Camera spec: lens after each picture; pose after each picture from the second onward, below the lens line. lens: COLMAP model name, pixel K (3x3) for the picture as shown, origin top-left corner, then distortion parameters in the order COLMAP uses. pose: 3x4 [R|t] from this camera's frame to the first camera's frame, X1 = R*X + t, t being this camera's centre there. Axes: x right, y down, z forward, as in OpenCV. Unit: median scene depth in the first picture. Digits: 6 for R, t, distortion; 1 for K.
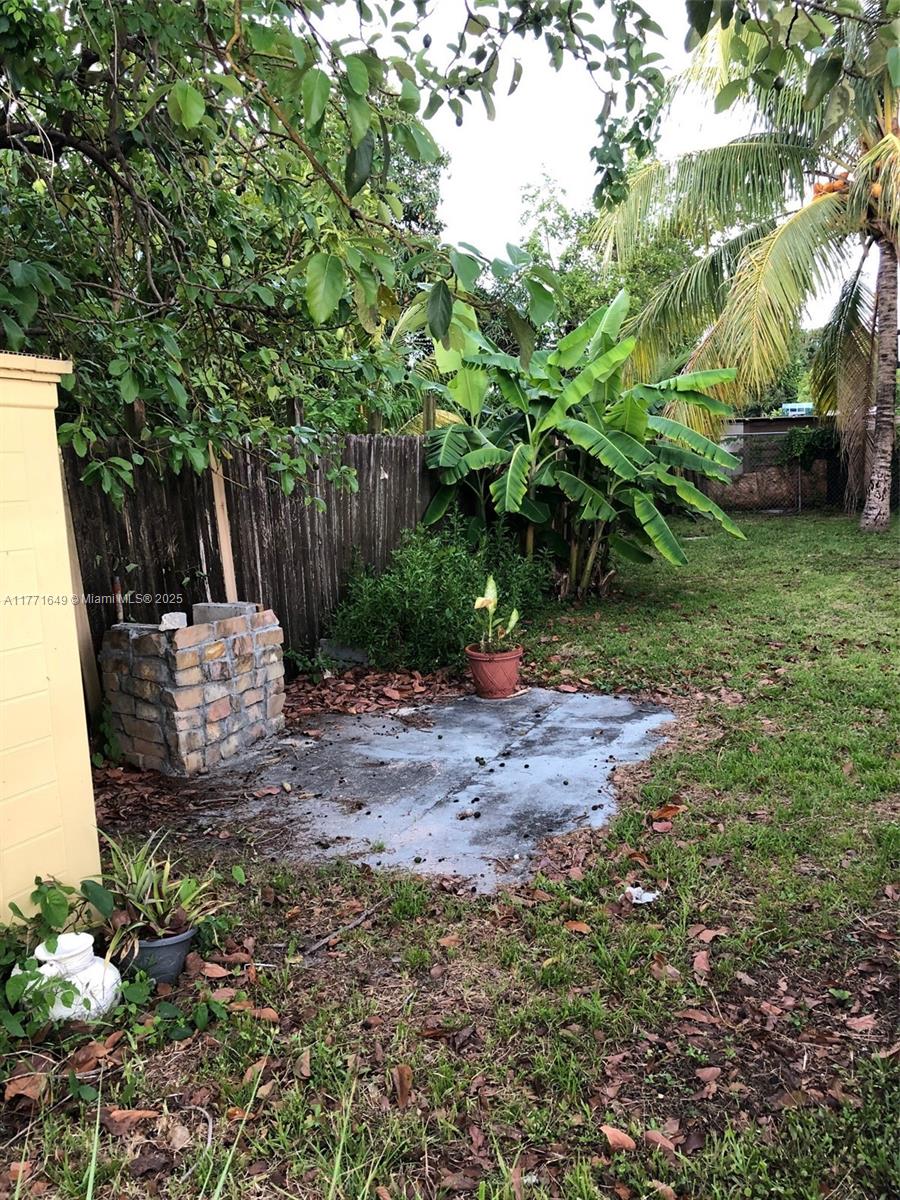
lens RADIAL K [[973.9, 0, 456.4], [0, 973.9, 598.1], [0, 0, 1]] dist [0.209660, -0.725602]
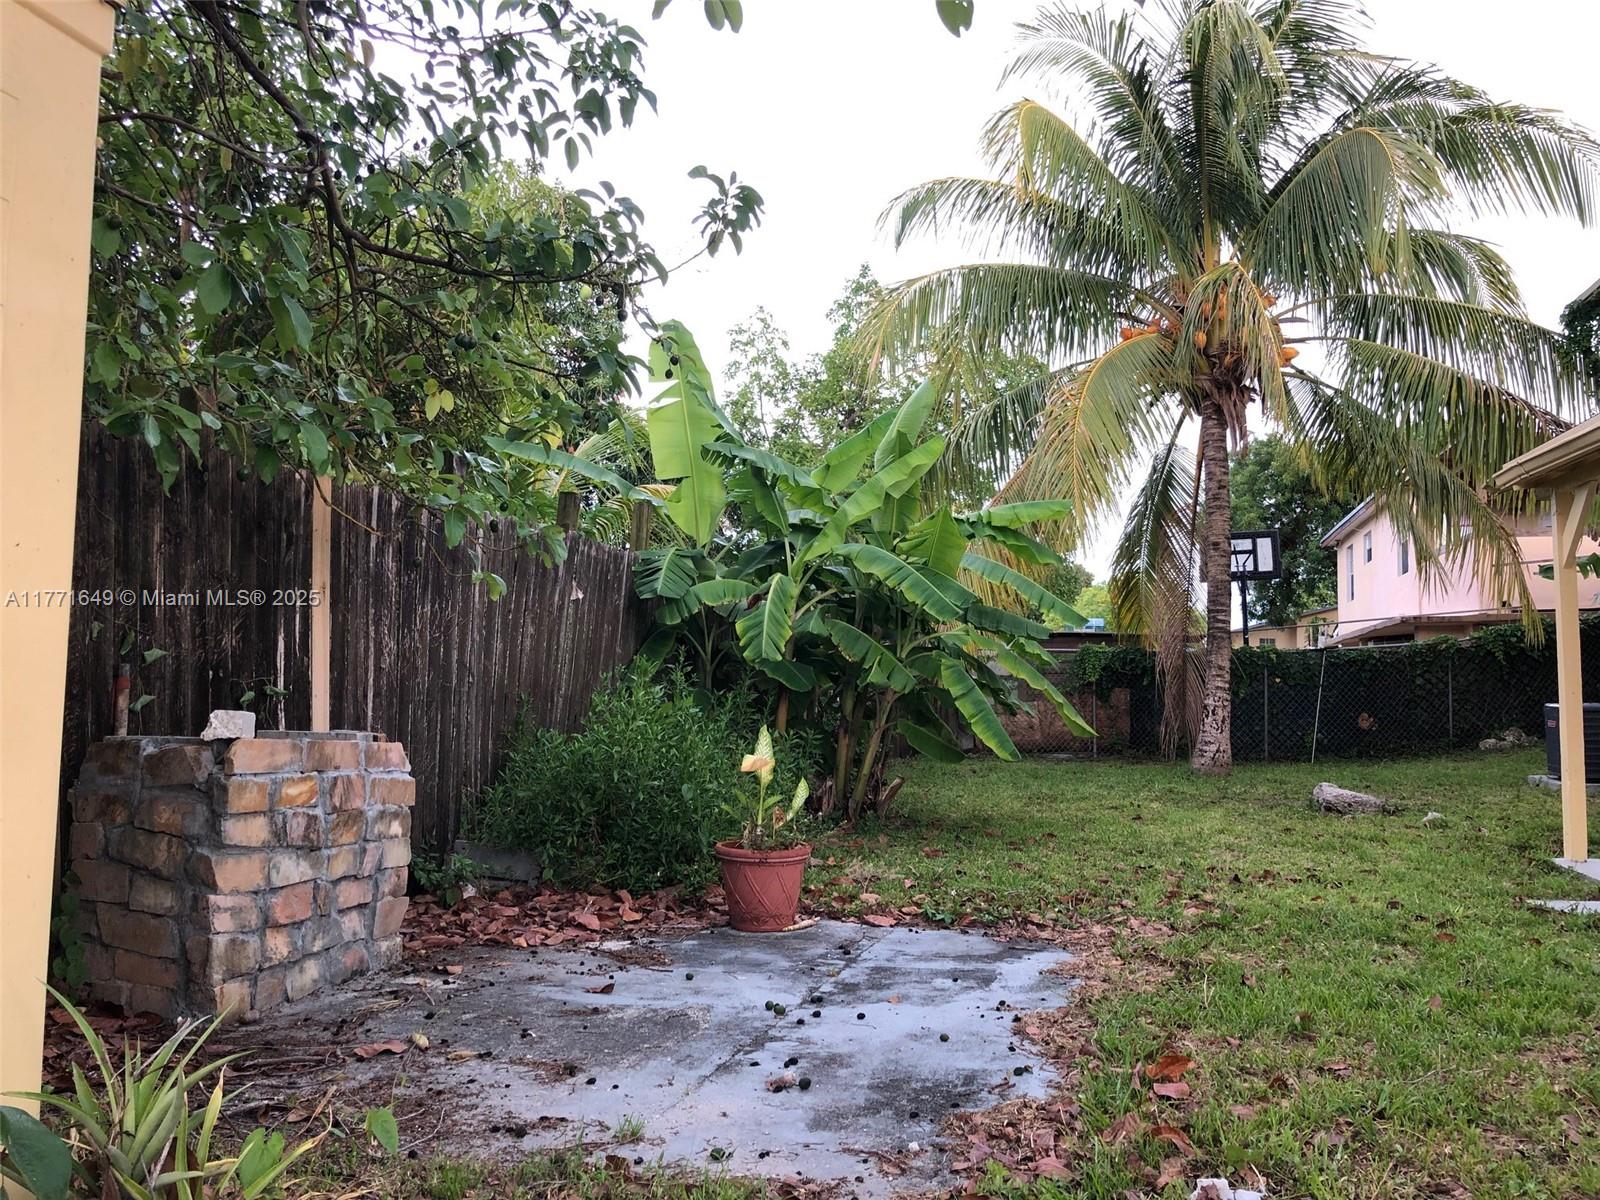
lens RADIAL K [[1294.6, 0, 800.0], [0, 1294.6, 600.0], [0, 0, 1]] dist [0.050164, -0.079166]
pose [[0.985277, 0.067929, 0.156892, -0.083222], [-0.028326, 0.969855, -0.242030, 0.107129], [-0.168603, 0.234022, 0.957500, 0.212475]]
